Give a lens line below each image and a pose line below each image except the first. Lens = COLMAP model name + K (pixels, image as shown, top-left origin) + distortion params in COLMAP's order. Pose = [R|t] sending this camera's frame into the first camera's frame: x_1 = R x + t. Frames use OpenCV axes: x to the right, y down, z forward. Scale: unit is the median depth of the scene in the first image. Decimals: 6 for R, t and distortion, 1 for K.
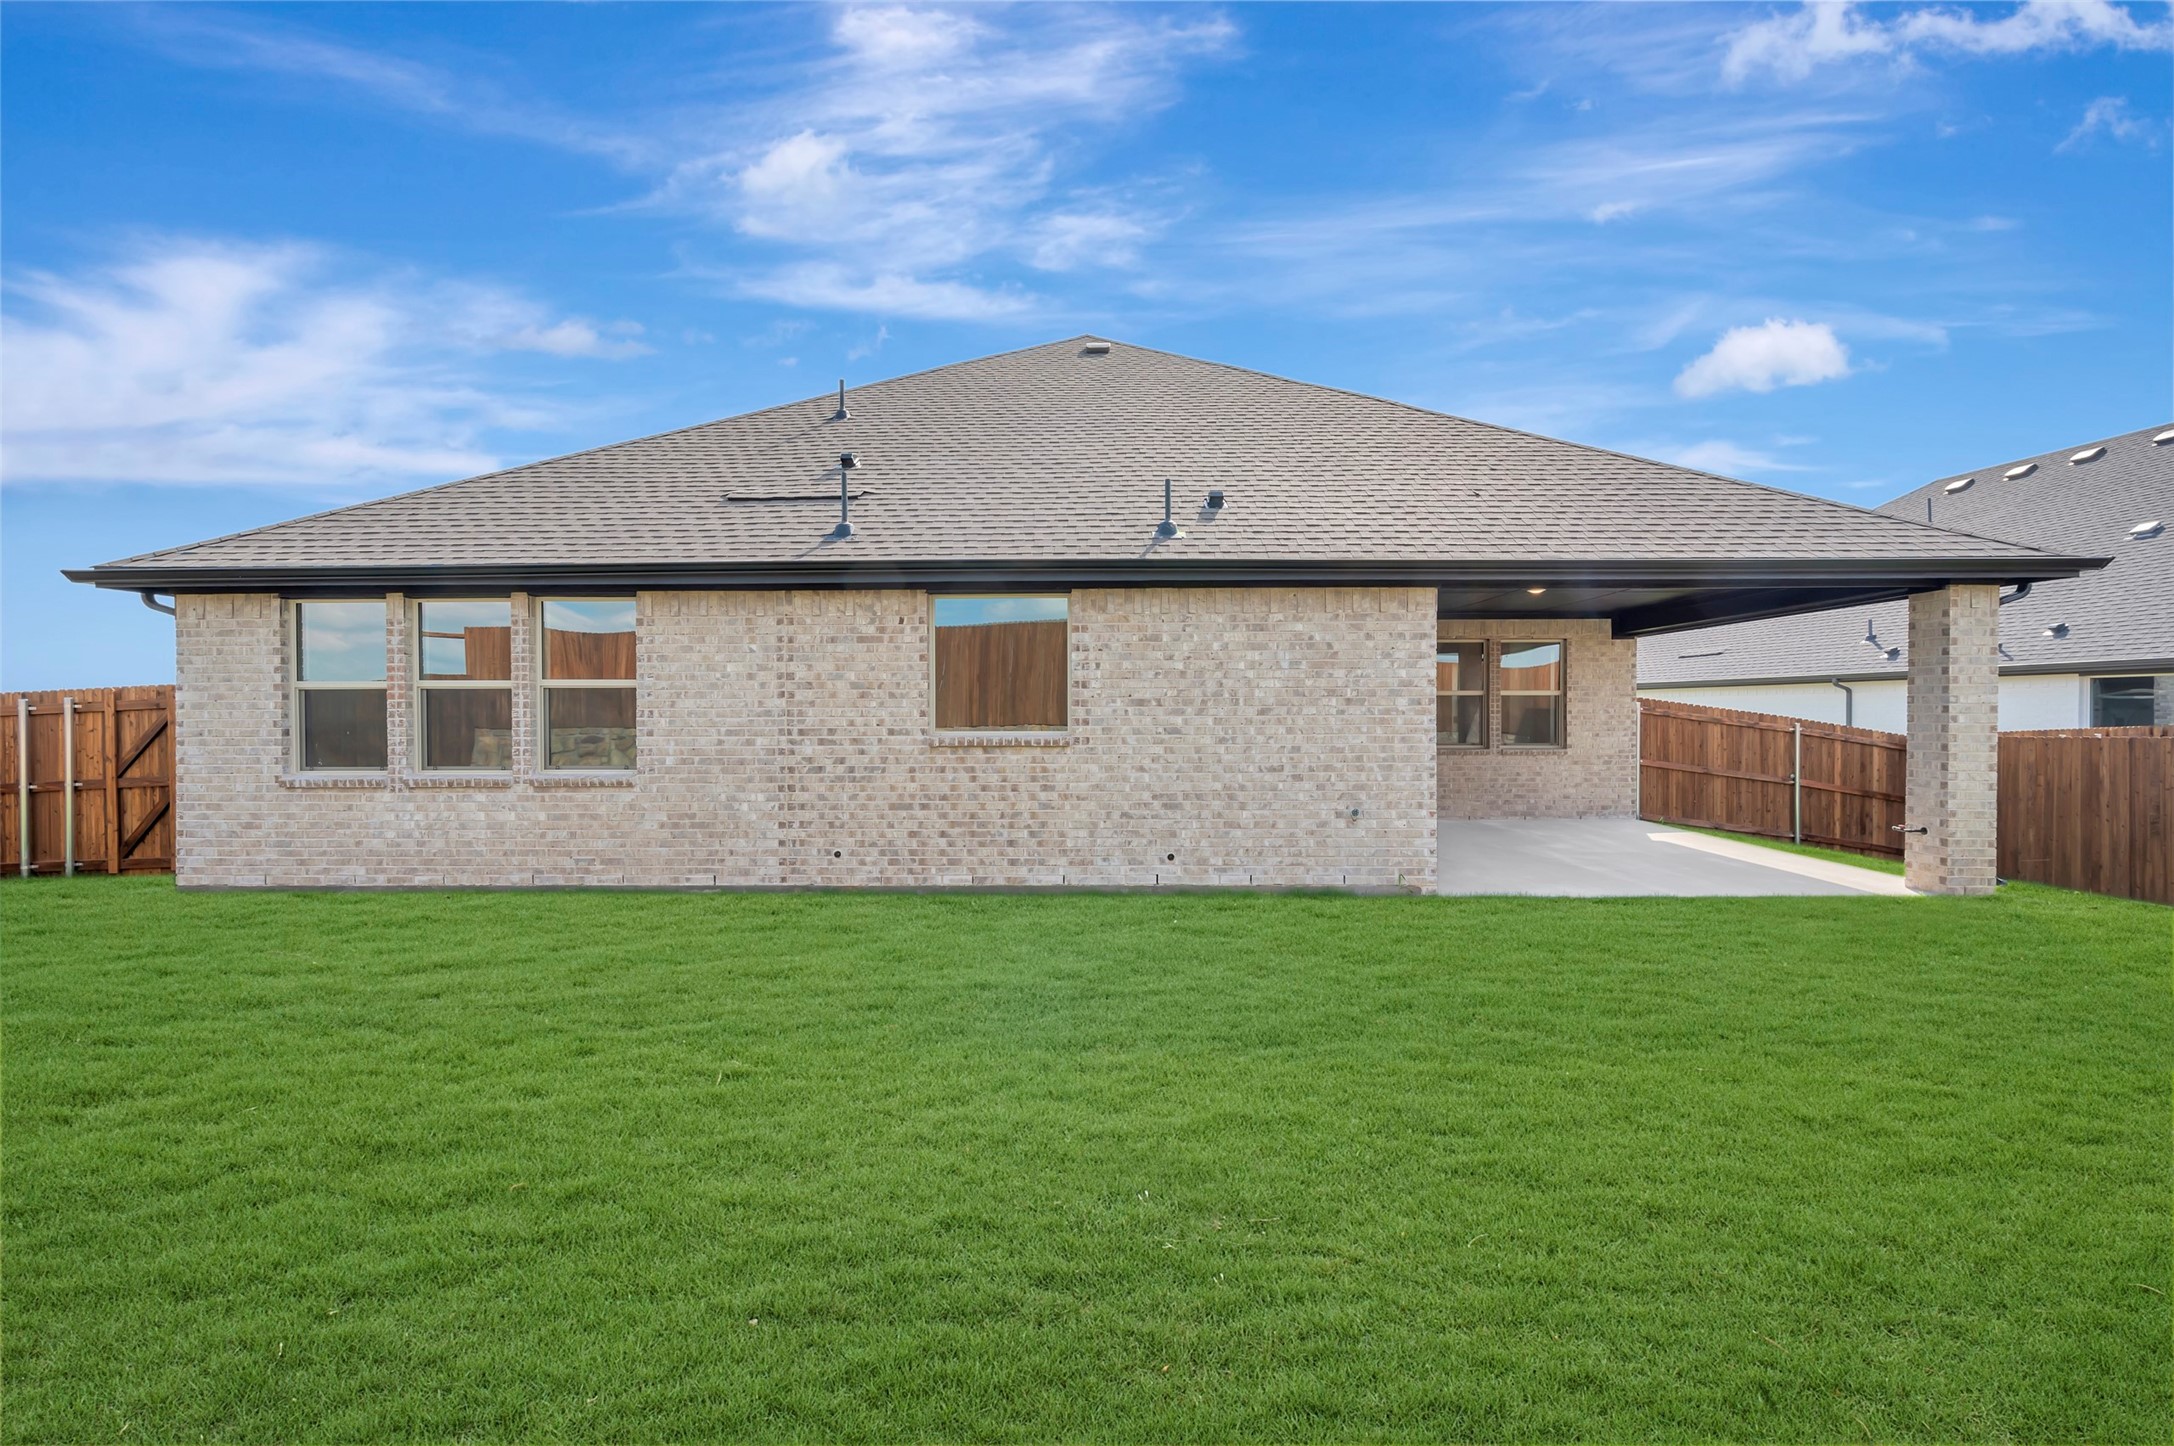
lens RADIAL K [[860.4, 0, 1093.4], [0, 860.4, 711.4], [0, 0, 1]] dist [0.001905, -0.000250]
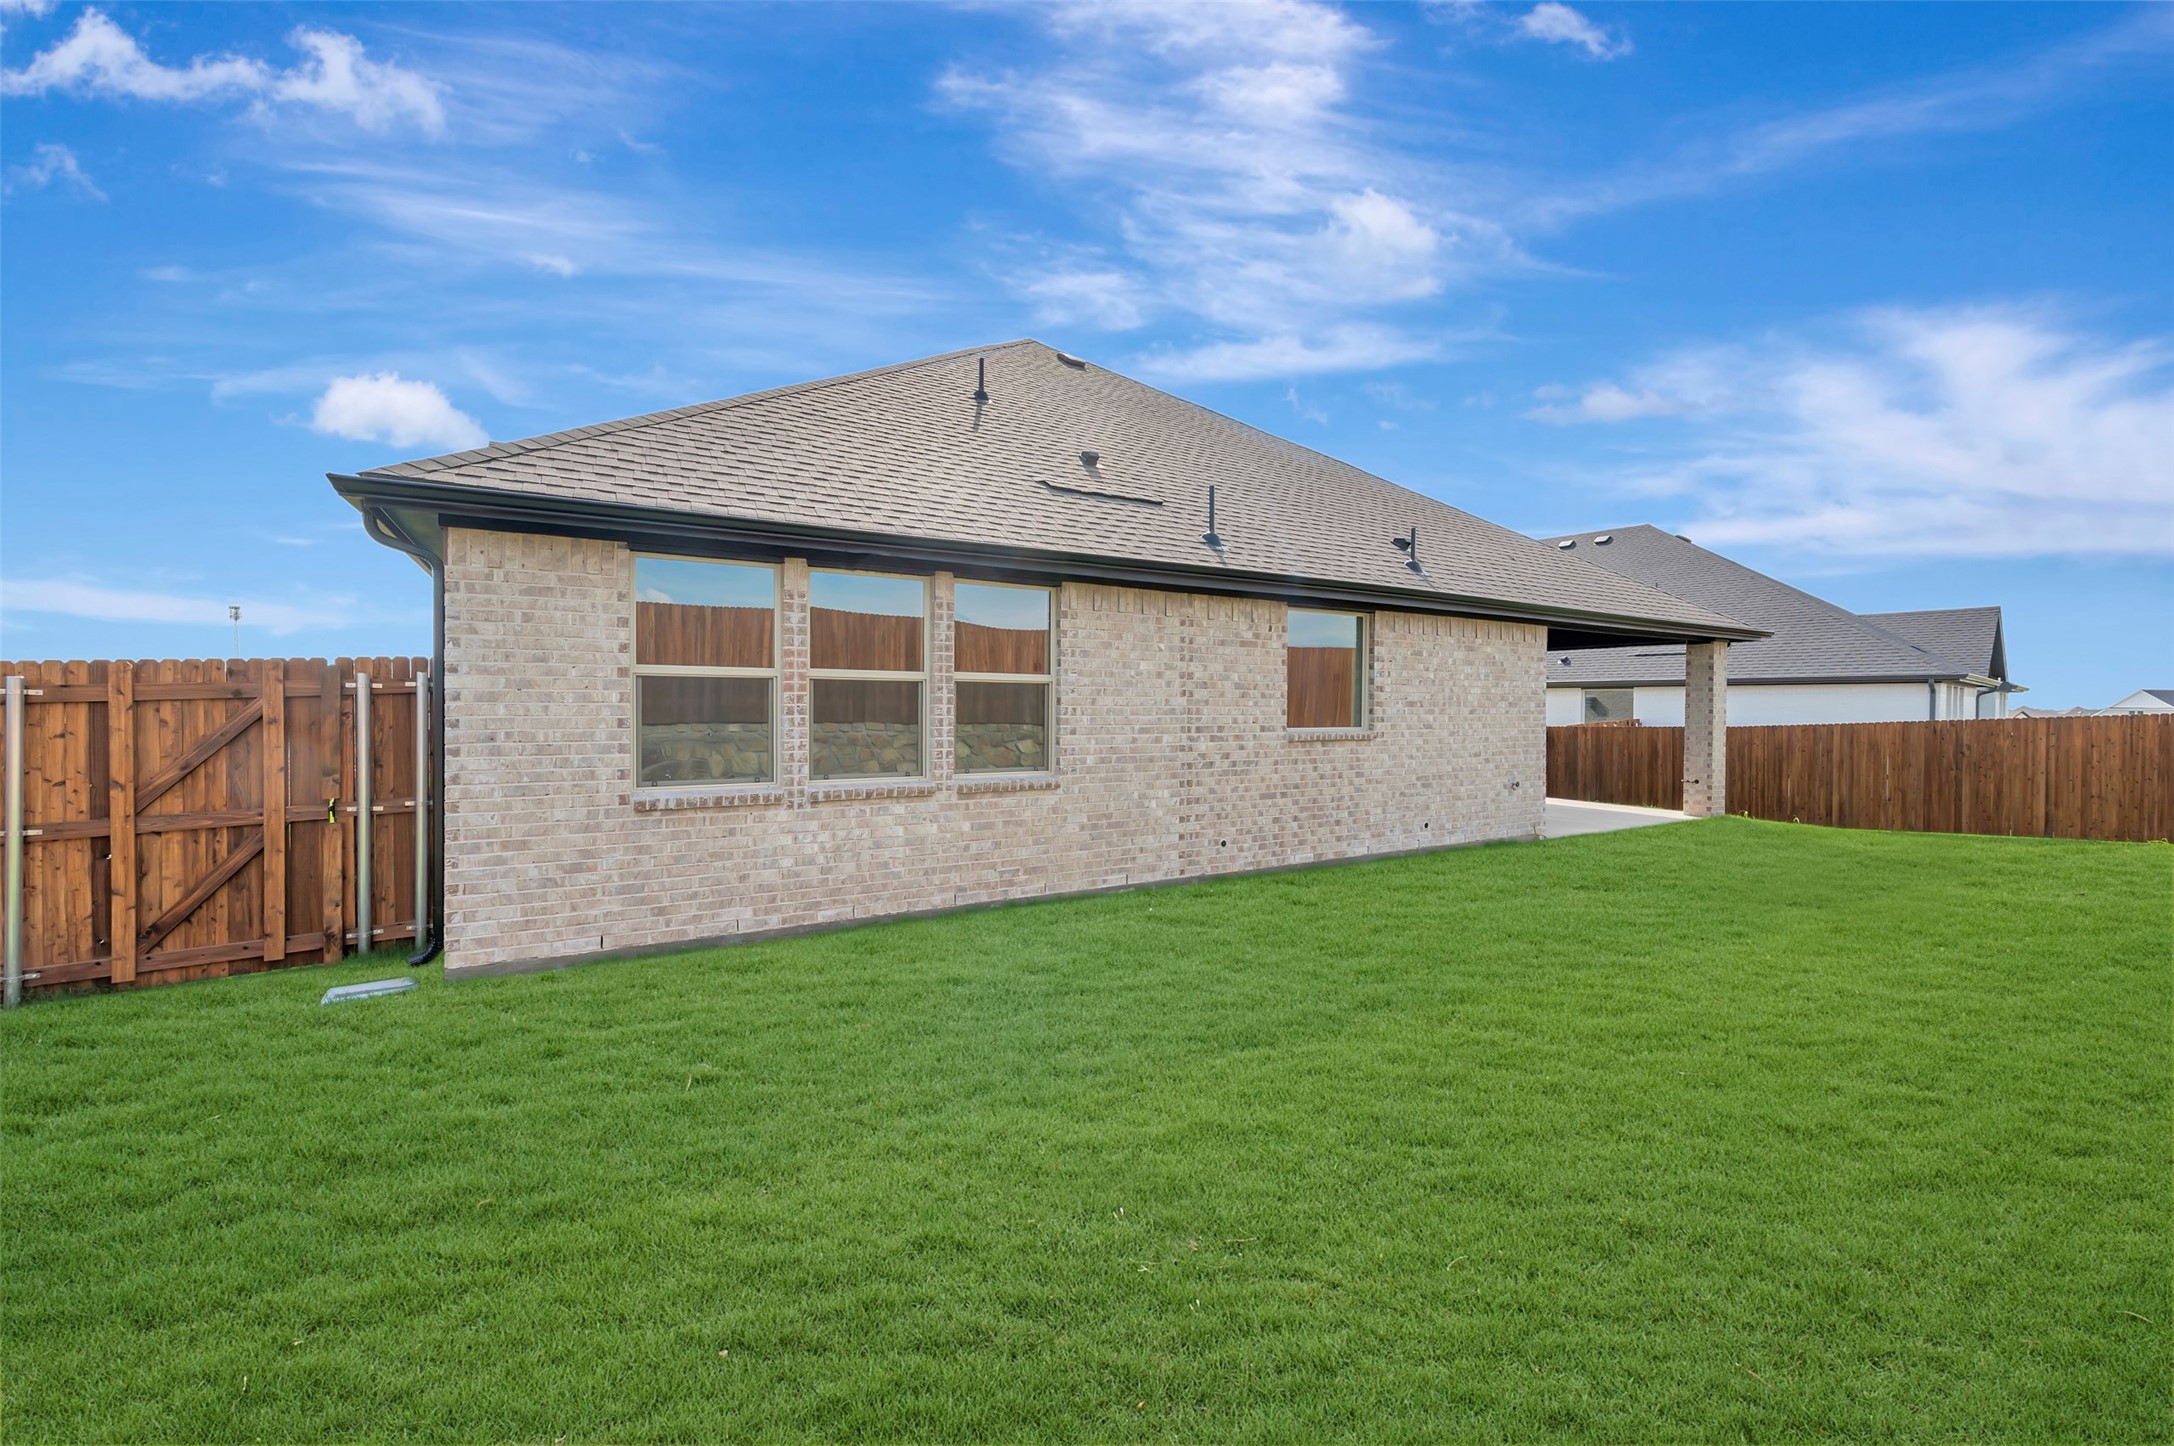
lens RADIAL K [[860.4, 0, 1093.4], [0, 860.4, 711.4], [0, 0, 1]] dist [0.001905, -0.000250]
pose [[0.845527, 0.004212, 0.533917, -1.004469], [-0.007183, 0.999968, 0.003487, -0.000630], [-0.533885, -0.006784, 0.845530, 0.183152]]
